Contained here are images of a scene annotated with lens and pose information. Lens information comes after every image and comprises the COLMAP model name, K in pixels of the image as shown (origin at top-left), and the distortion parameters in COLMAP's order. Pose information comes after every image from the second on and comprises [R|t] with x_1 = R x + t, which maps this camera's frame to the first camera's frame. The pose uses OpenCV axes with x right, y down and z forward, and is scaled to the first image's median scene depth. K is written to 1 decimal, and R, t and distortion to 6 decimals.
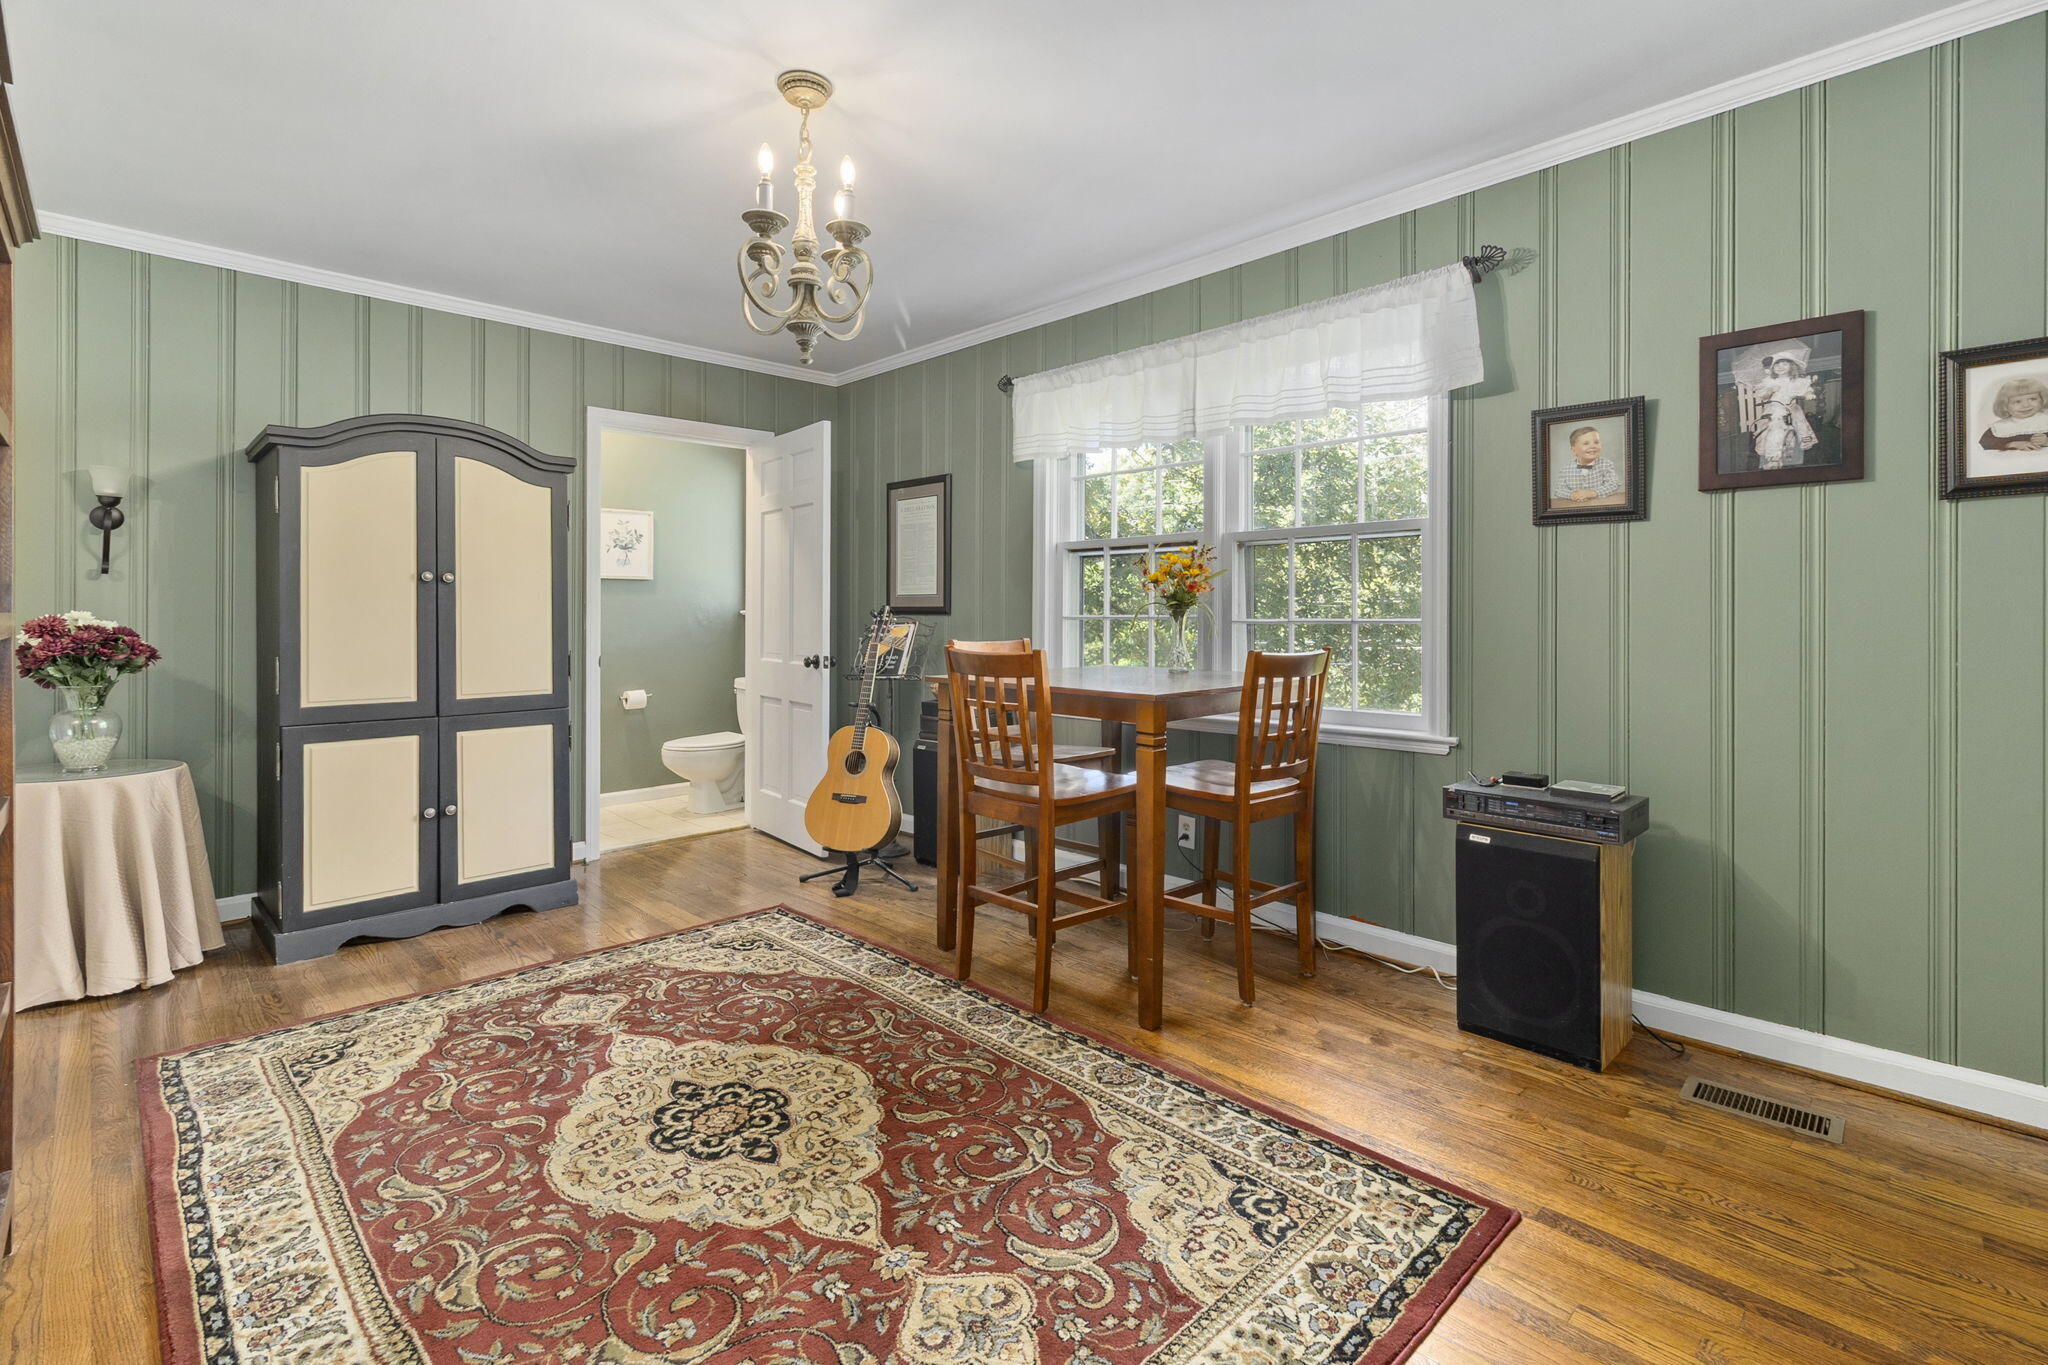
lens RADIAL K [[946.9, 0, 1055.0], [0, 946.9, 609.9], [0, 0, 1]] dist [-0.004795, 0.003747]
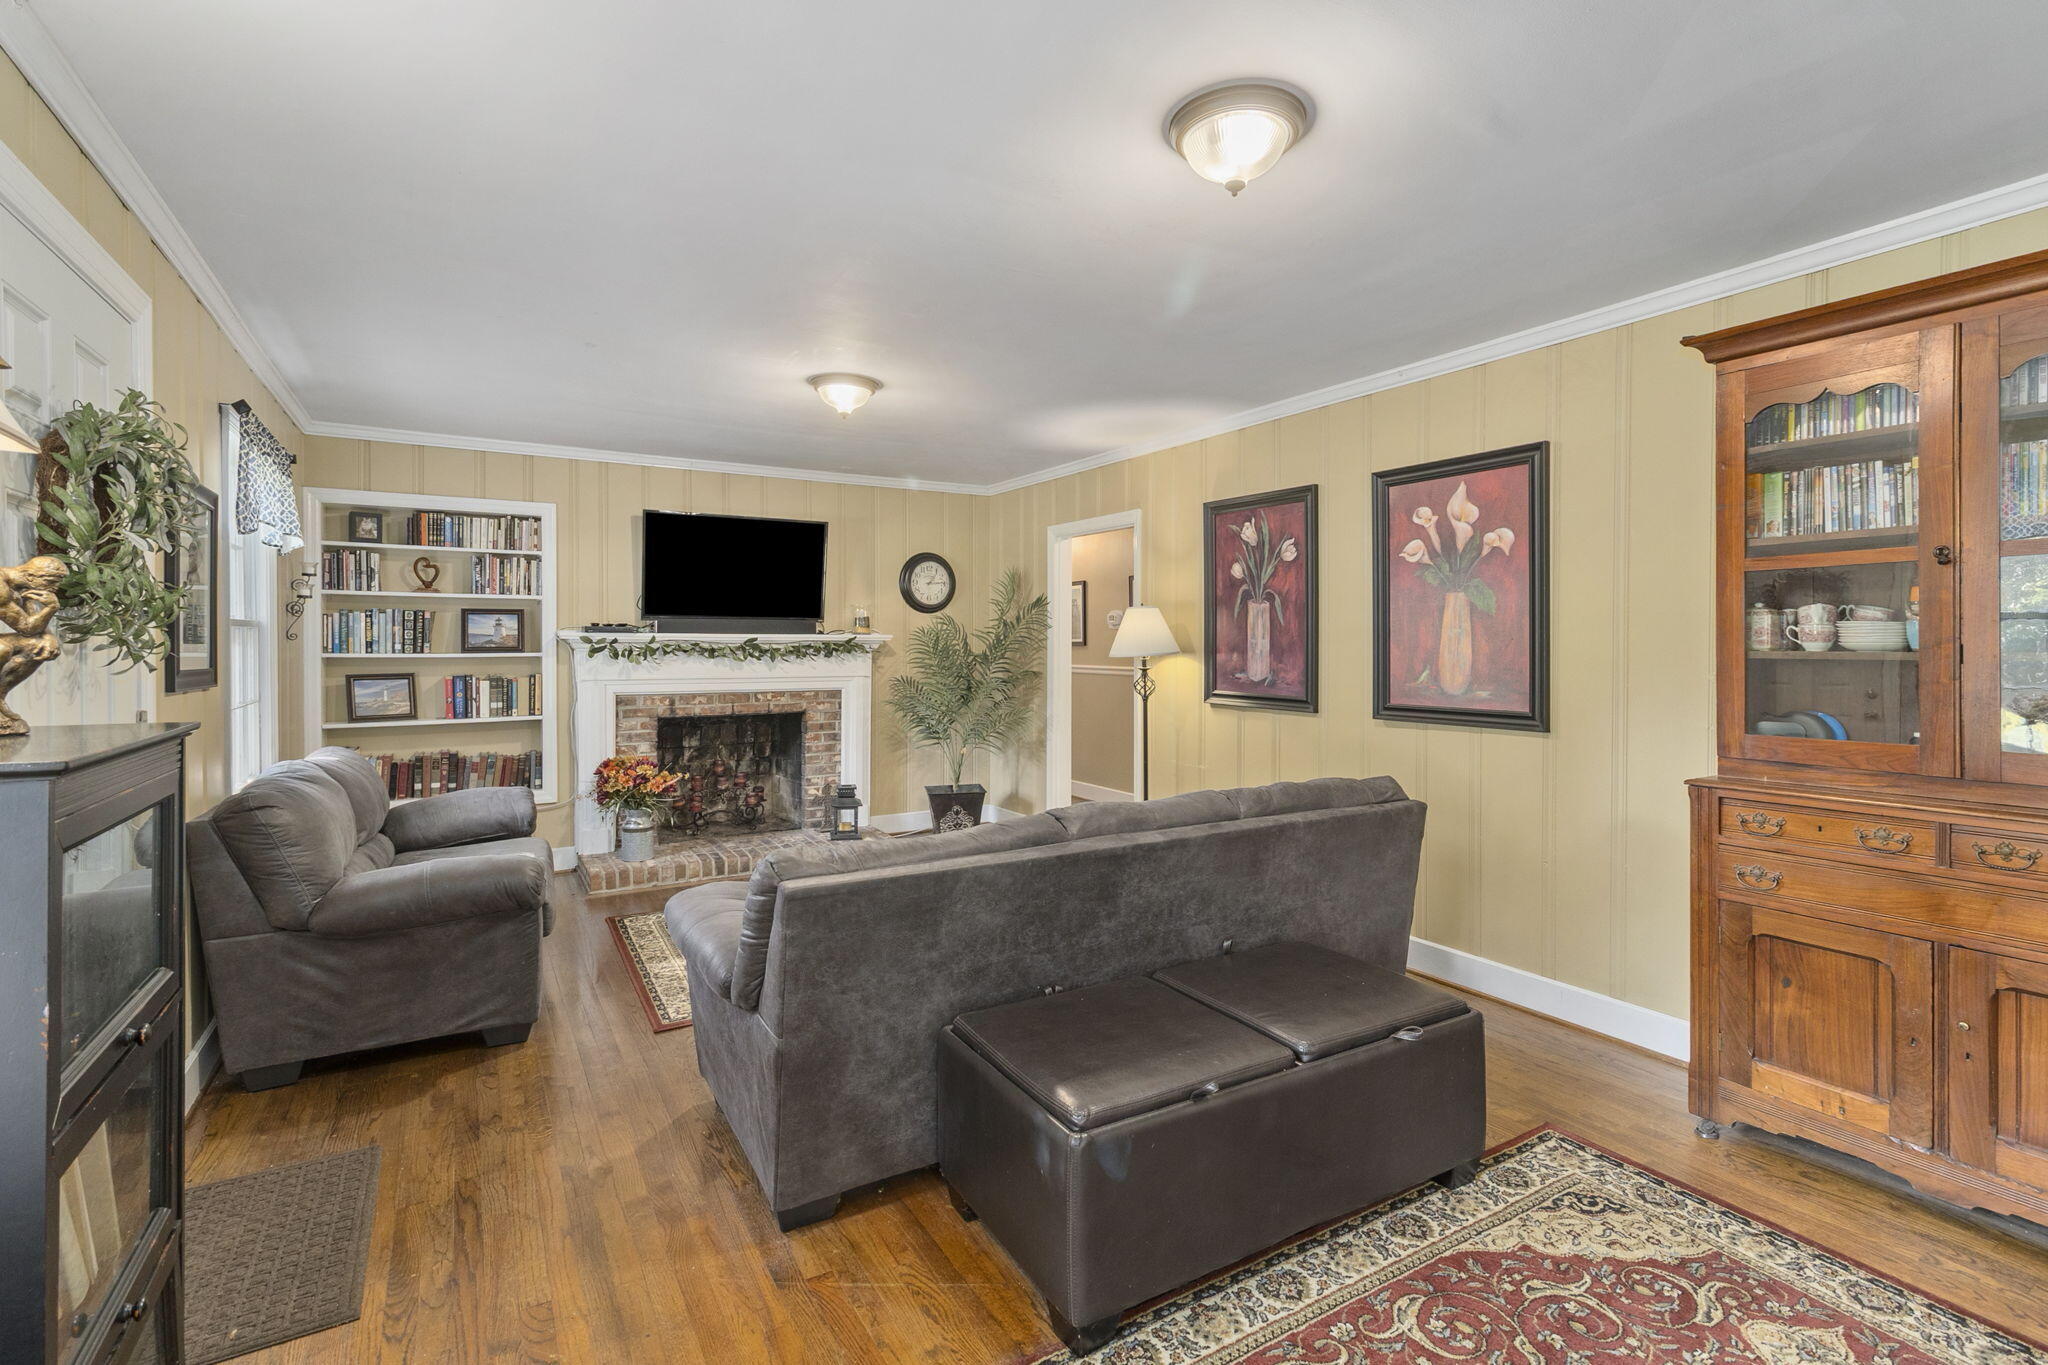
lens RADIAL K [[946.9, 0, 1013.5], [0, 946.9, 636.9], [0, 0, 1]] dist [-0.004795, 0.003747]
pose [[-0.263638, 0.001974, -0.964620, 2.024853], [0.004221, 0.999991, 0.000892, -0.236424], [0.964613, -0.003836, -0.263644, 2.020360]]
